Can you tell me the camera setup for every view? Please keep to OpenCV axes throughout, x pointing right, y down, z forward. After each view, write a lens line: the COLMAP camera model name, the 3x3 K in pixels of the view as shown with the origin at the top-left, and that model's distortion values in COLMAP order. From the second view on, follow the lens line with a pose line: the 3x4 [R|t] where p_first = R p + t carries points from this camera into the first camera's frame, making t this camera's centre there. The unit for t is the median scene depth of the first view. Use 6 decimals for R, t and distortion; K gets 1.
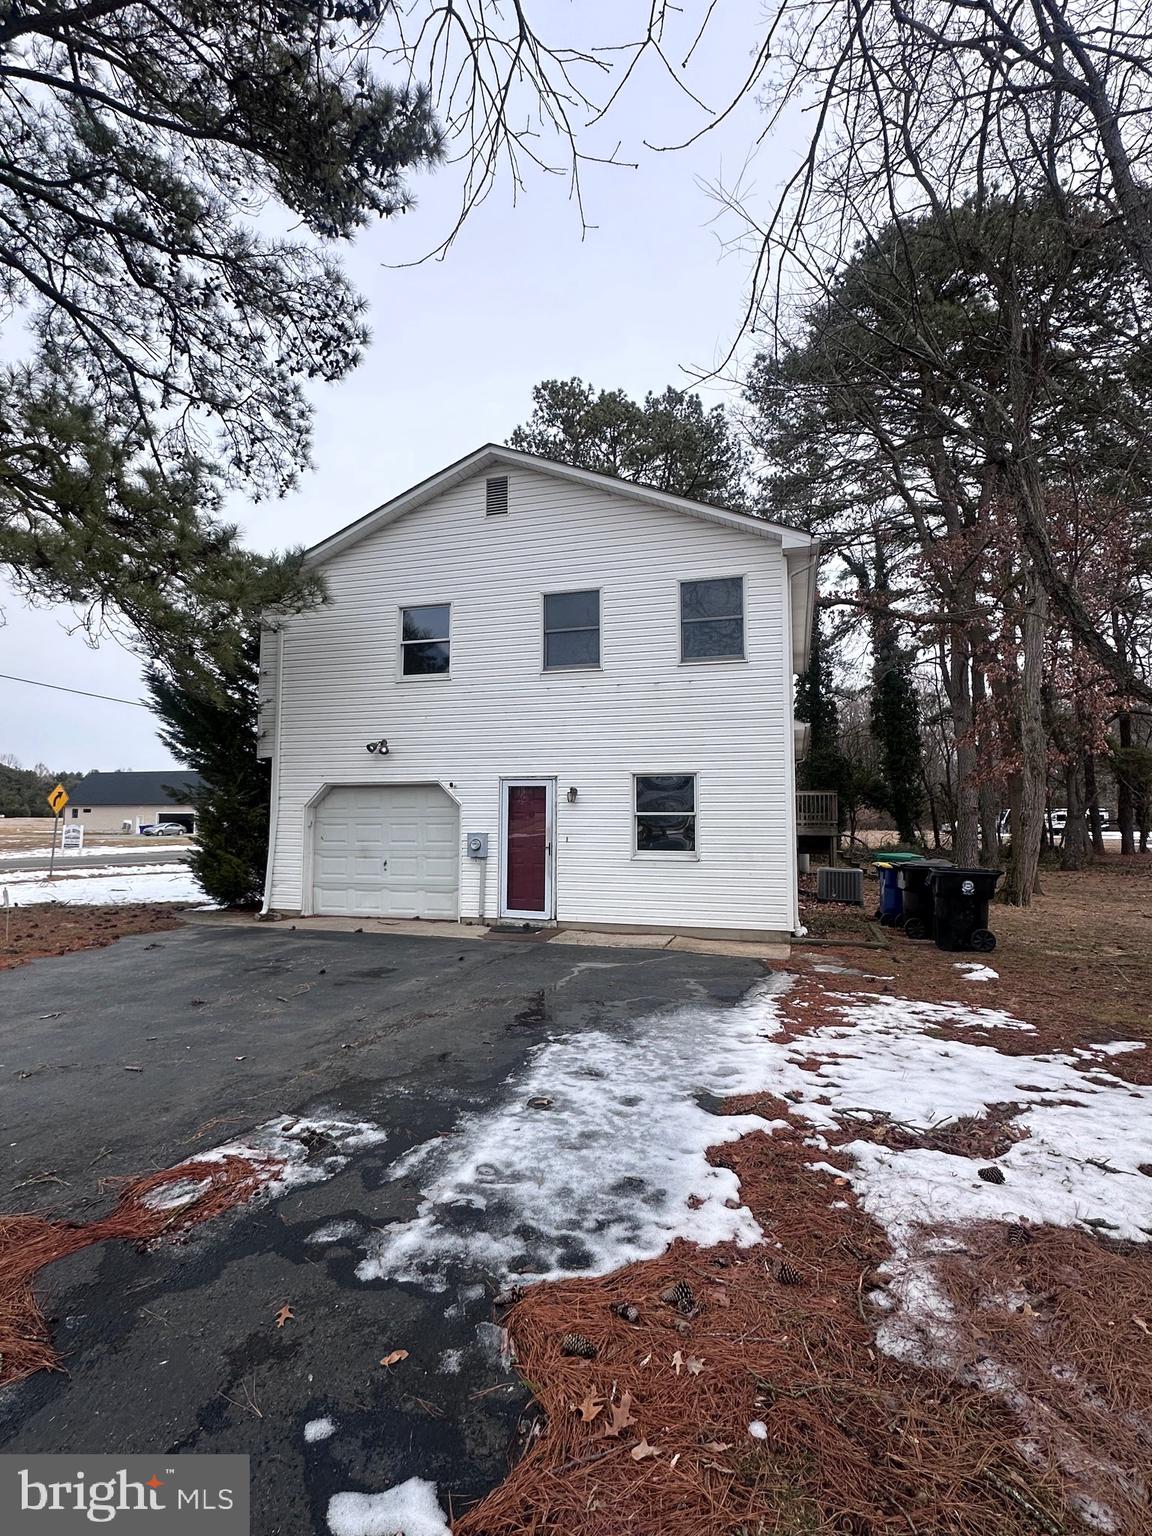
lens RADIAL K [[718.8, 0, 576.5], [0, 718.8, 770.8], [0, 0, 1]] dist [-0.005876, -0.000465]
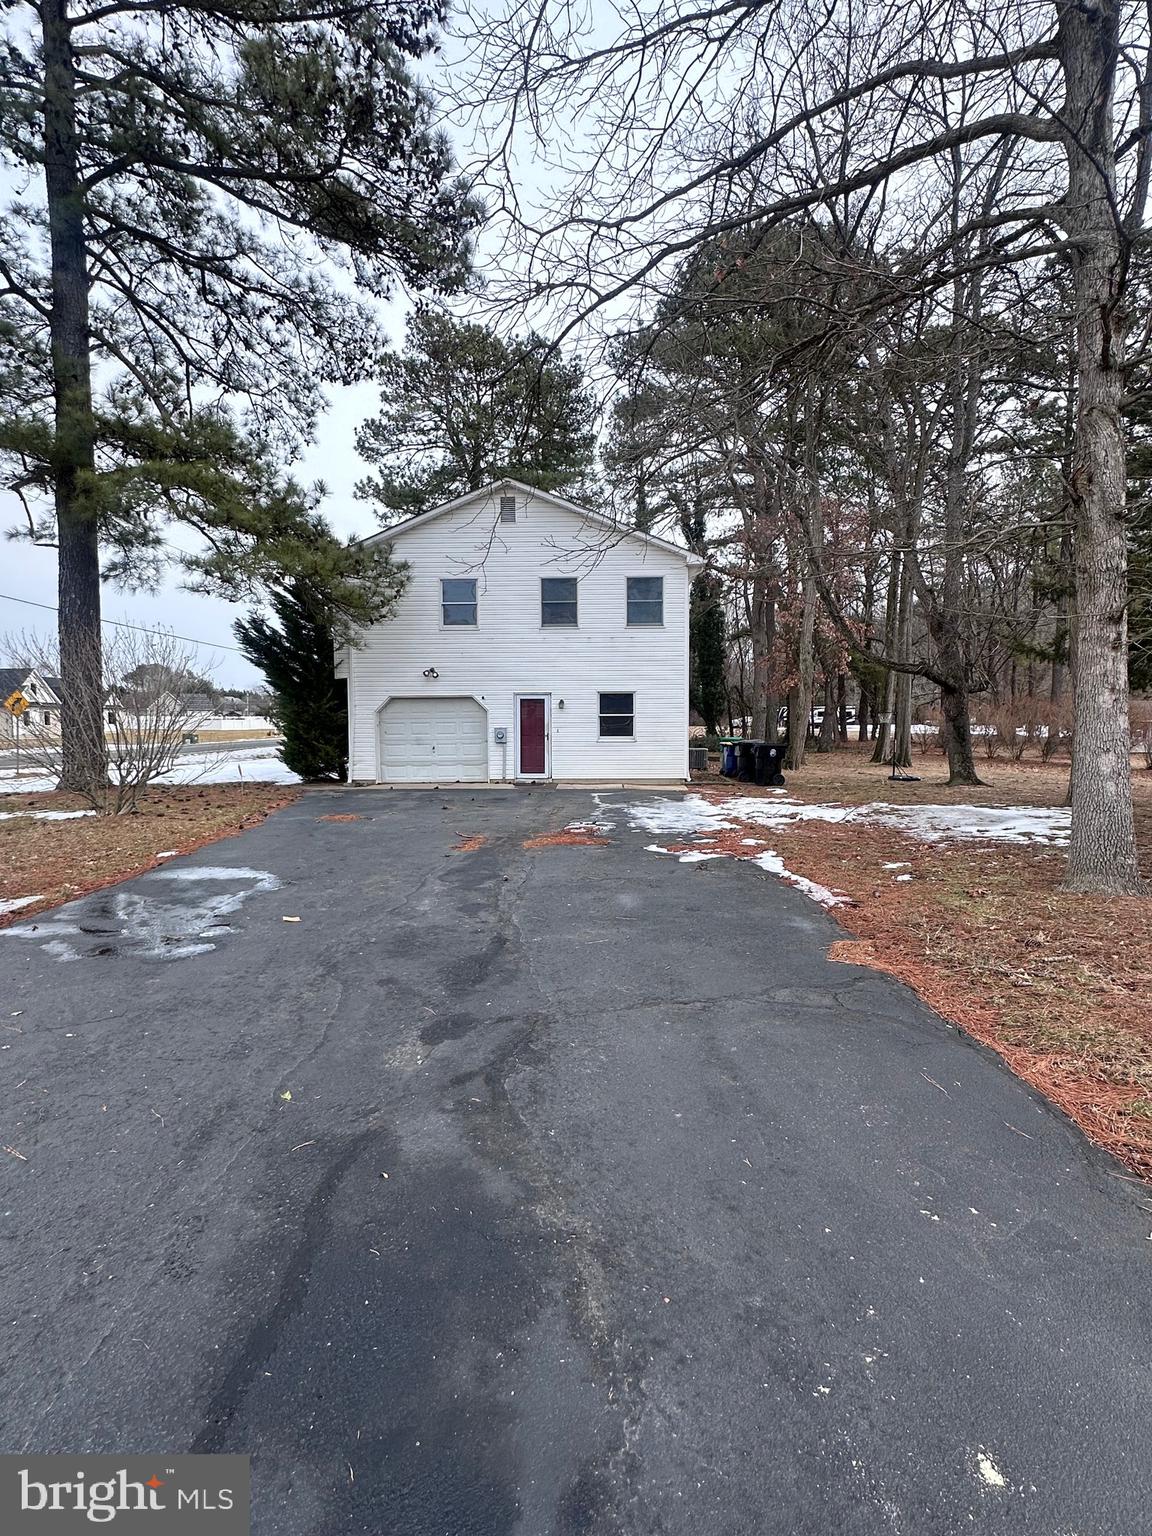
lens RADIAL K [[718.8, 0, 575.8], [0, 718.8, 765.5], [0, 0, 1]] dist [-0.005876, -0.000465]
pose [[0.964941, -0.025096, 0.261264, -0.389367], [-0.009831, 0.991264, 0.131526, -0.041985], [-0.262282, -0.129483, 0.956265, -0.585612]]
